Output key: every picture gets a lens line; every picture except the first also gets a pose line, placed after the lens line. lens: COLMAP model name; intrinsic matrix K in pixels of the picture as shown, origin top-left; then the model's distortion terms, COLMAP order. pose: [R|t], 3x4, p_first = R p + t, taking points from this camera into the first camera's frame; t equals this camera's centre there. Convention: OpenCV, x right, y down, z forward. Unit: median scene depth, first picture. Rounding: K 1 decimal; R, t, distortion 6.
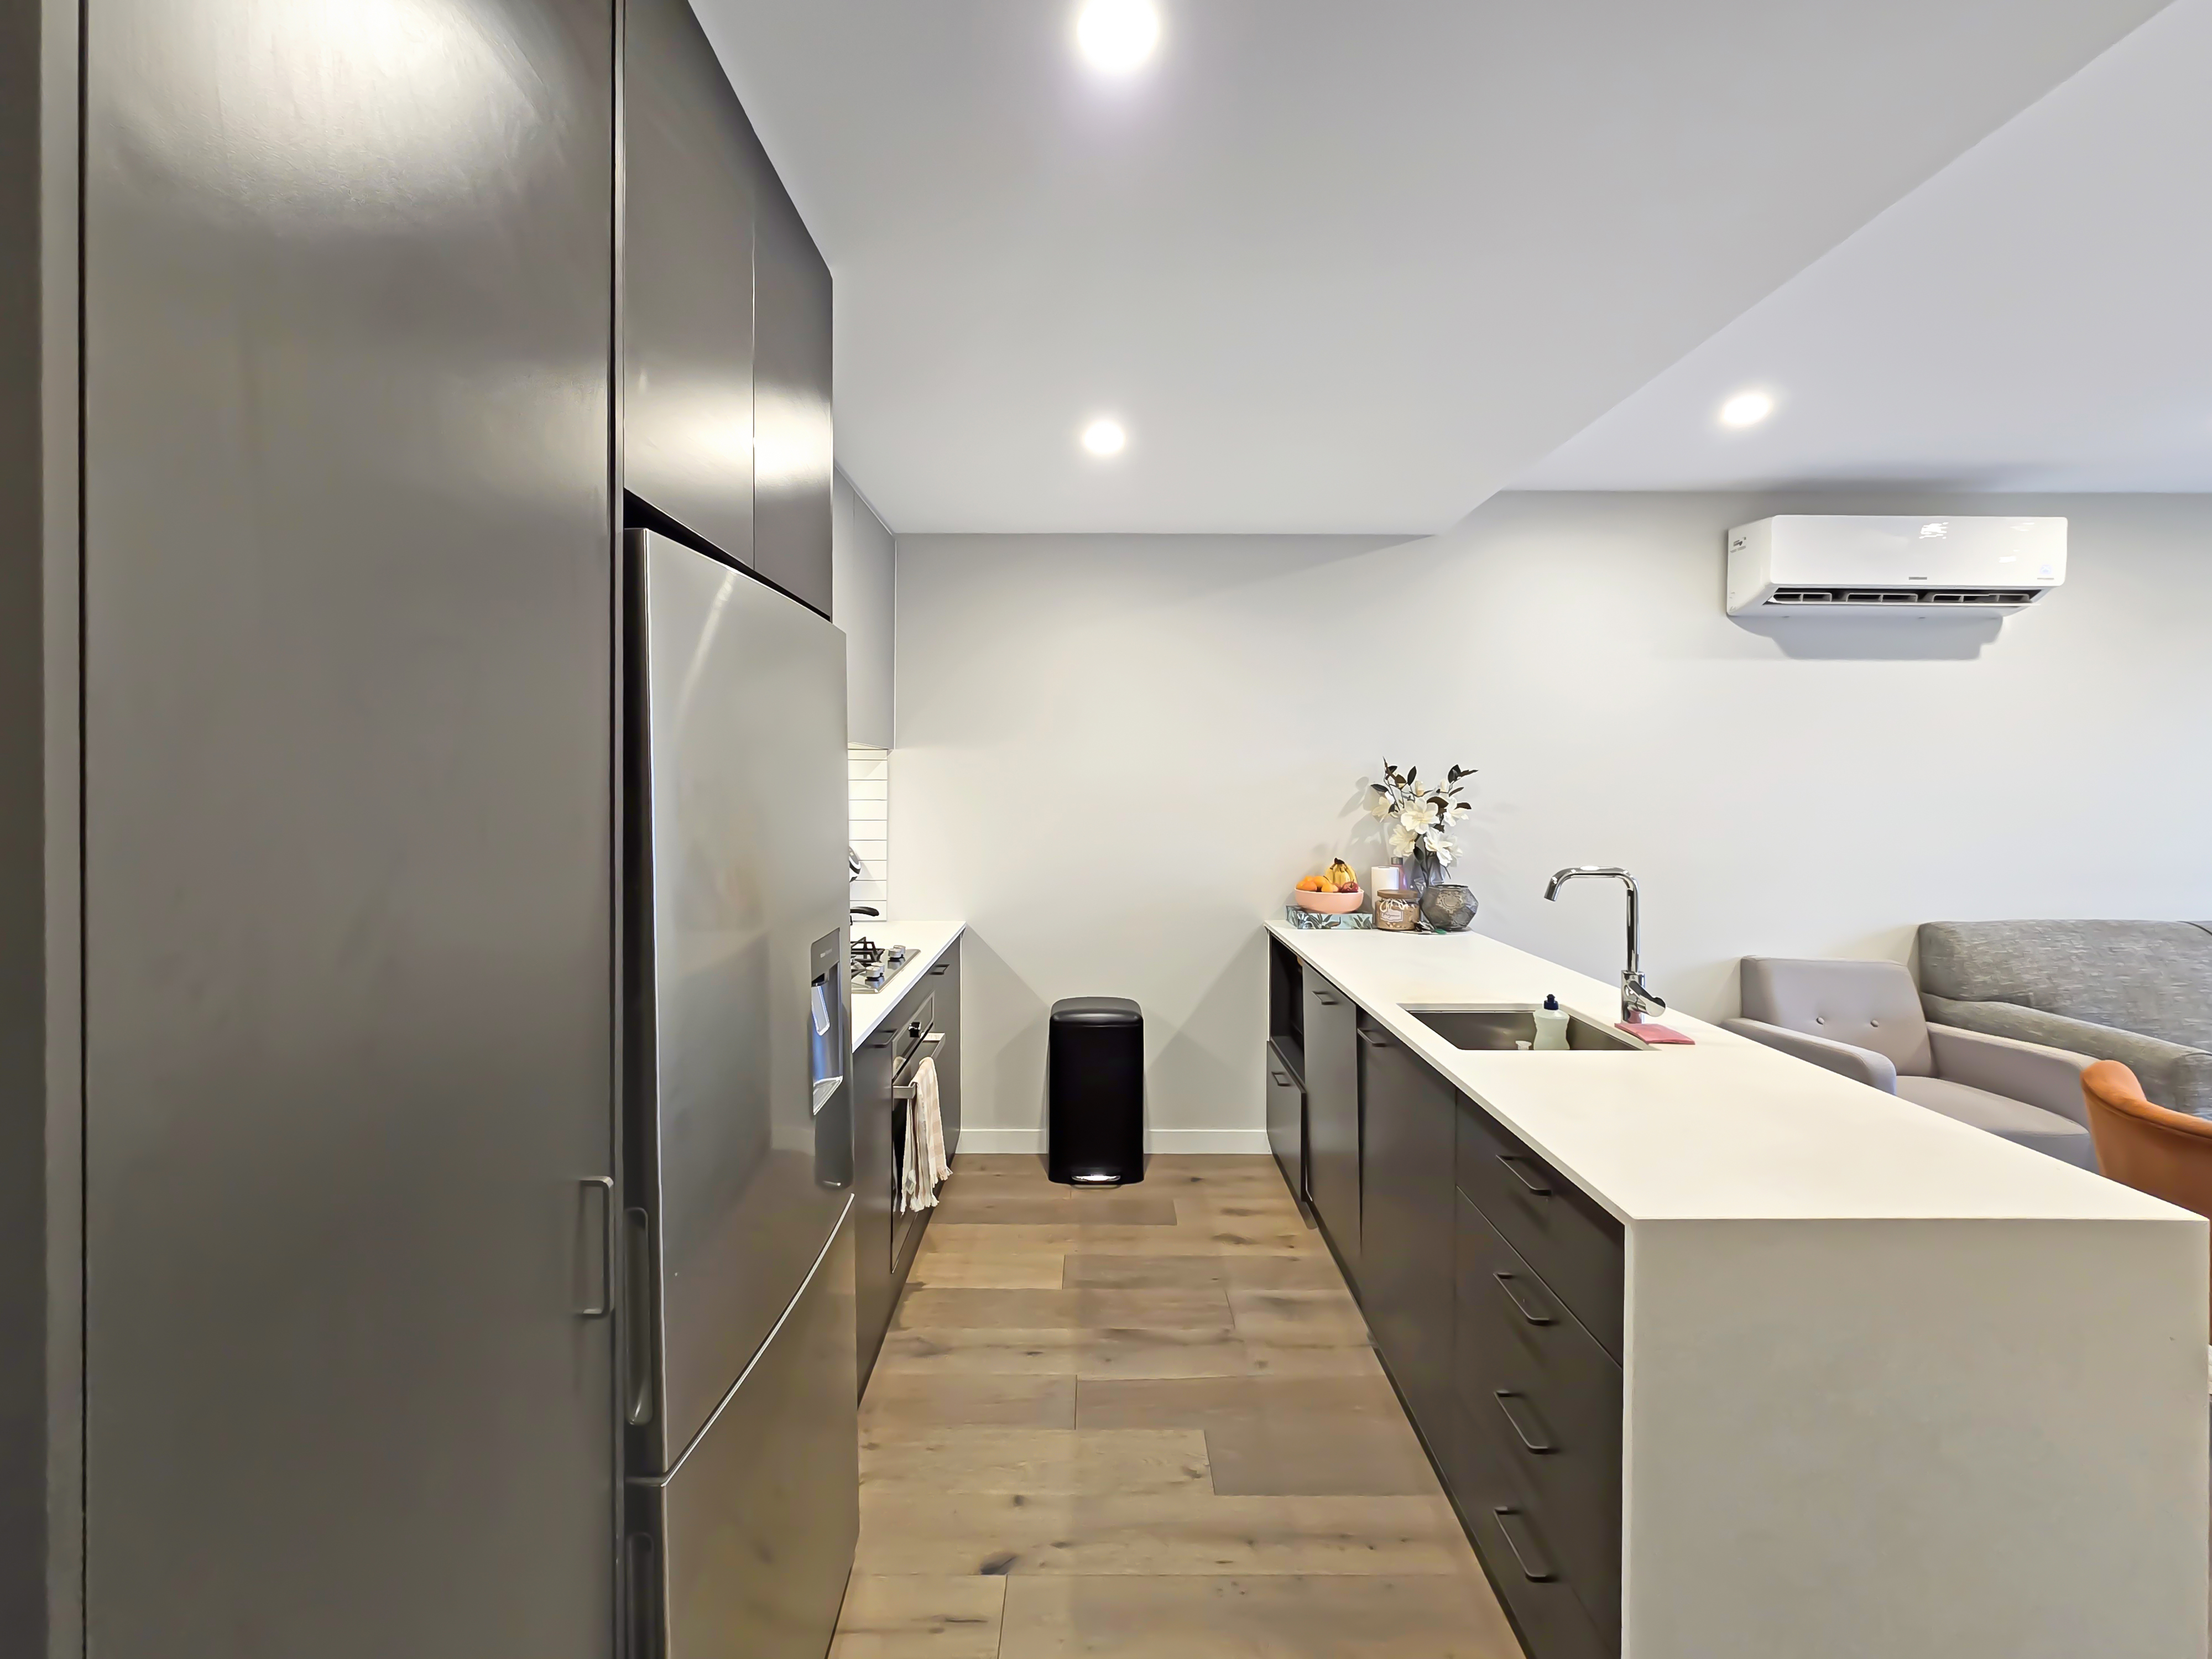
lens RADIAL K [[922.5, 0, 1100.0], [0, 922.5, 793.9], [0, 0, 1]] dist [0.007347, 0.000078]
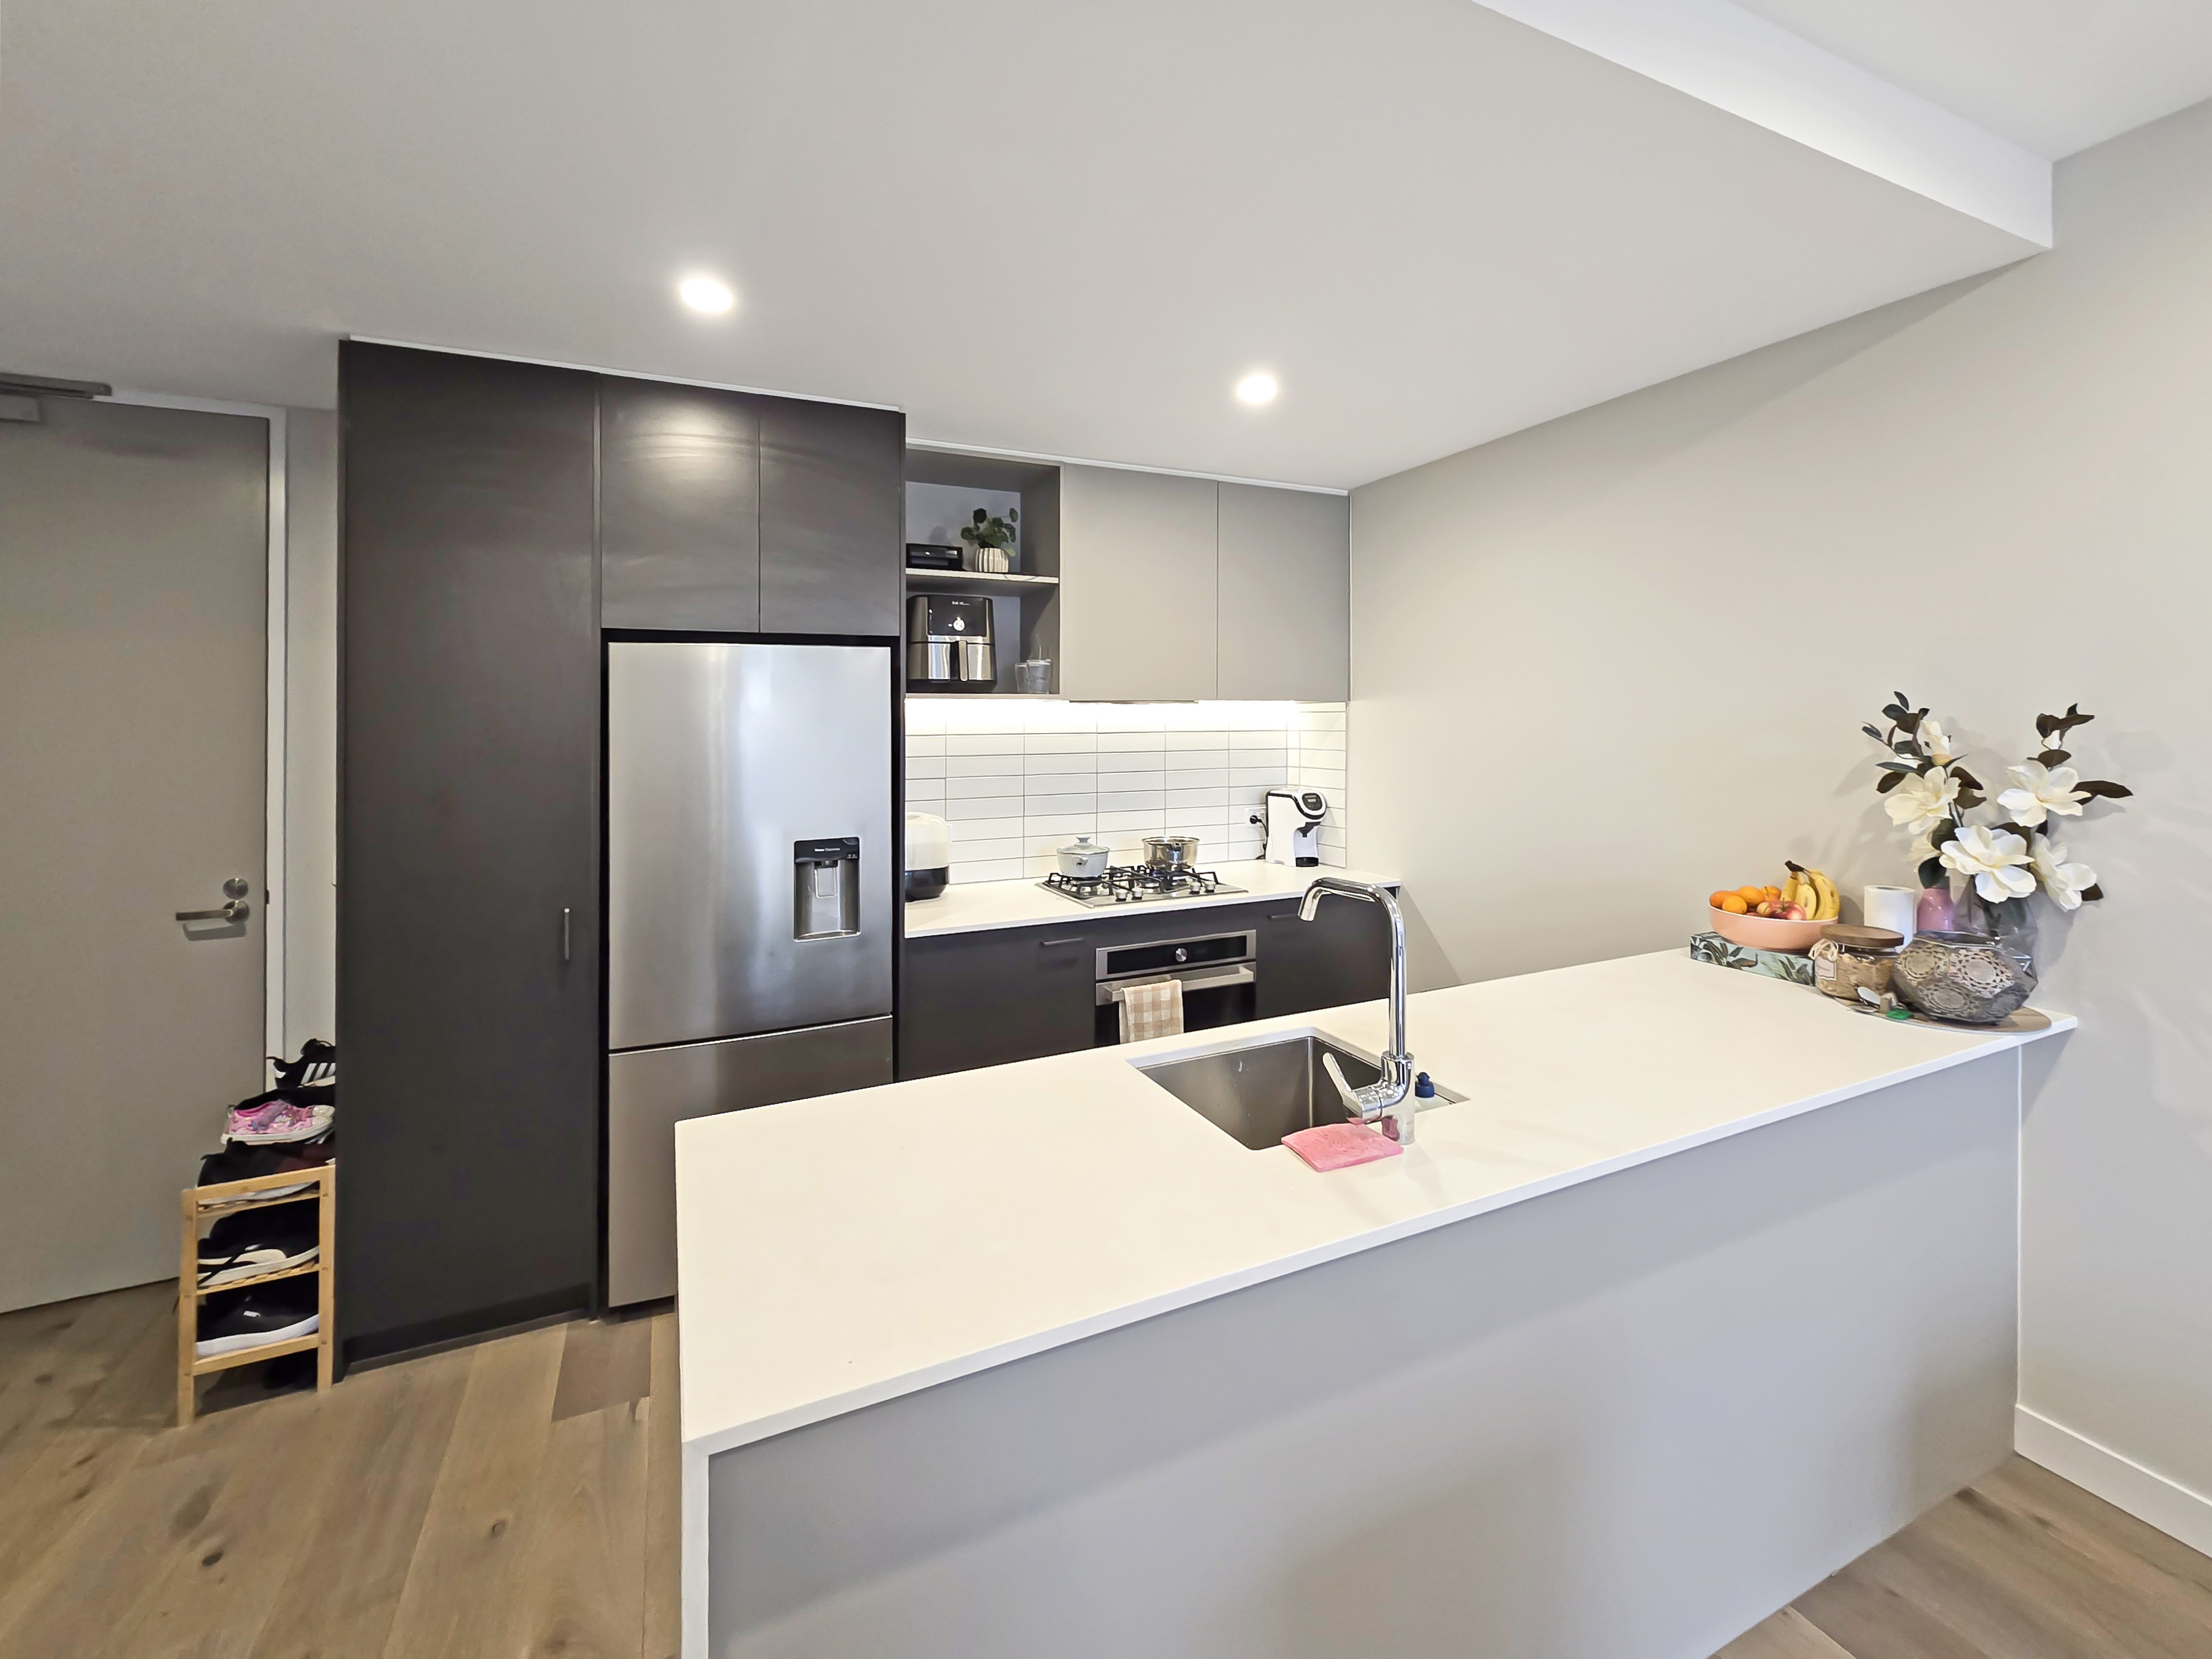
lens RADIAL K [[922.5, 0, 1100.0], [0, 922.5, 793.9], [0, 0, 1]] dist [0.007347, 0.000078]
pose [[0.410630, 0.063534, -0.909586, 0.639408], [0.001269, 0.997529, 0.070250, -0.018900], [0.911801, -0.030001, 0.409534, 0.342342]]
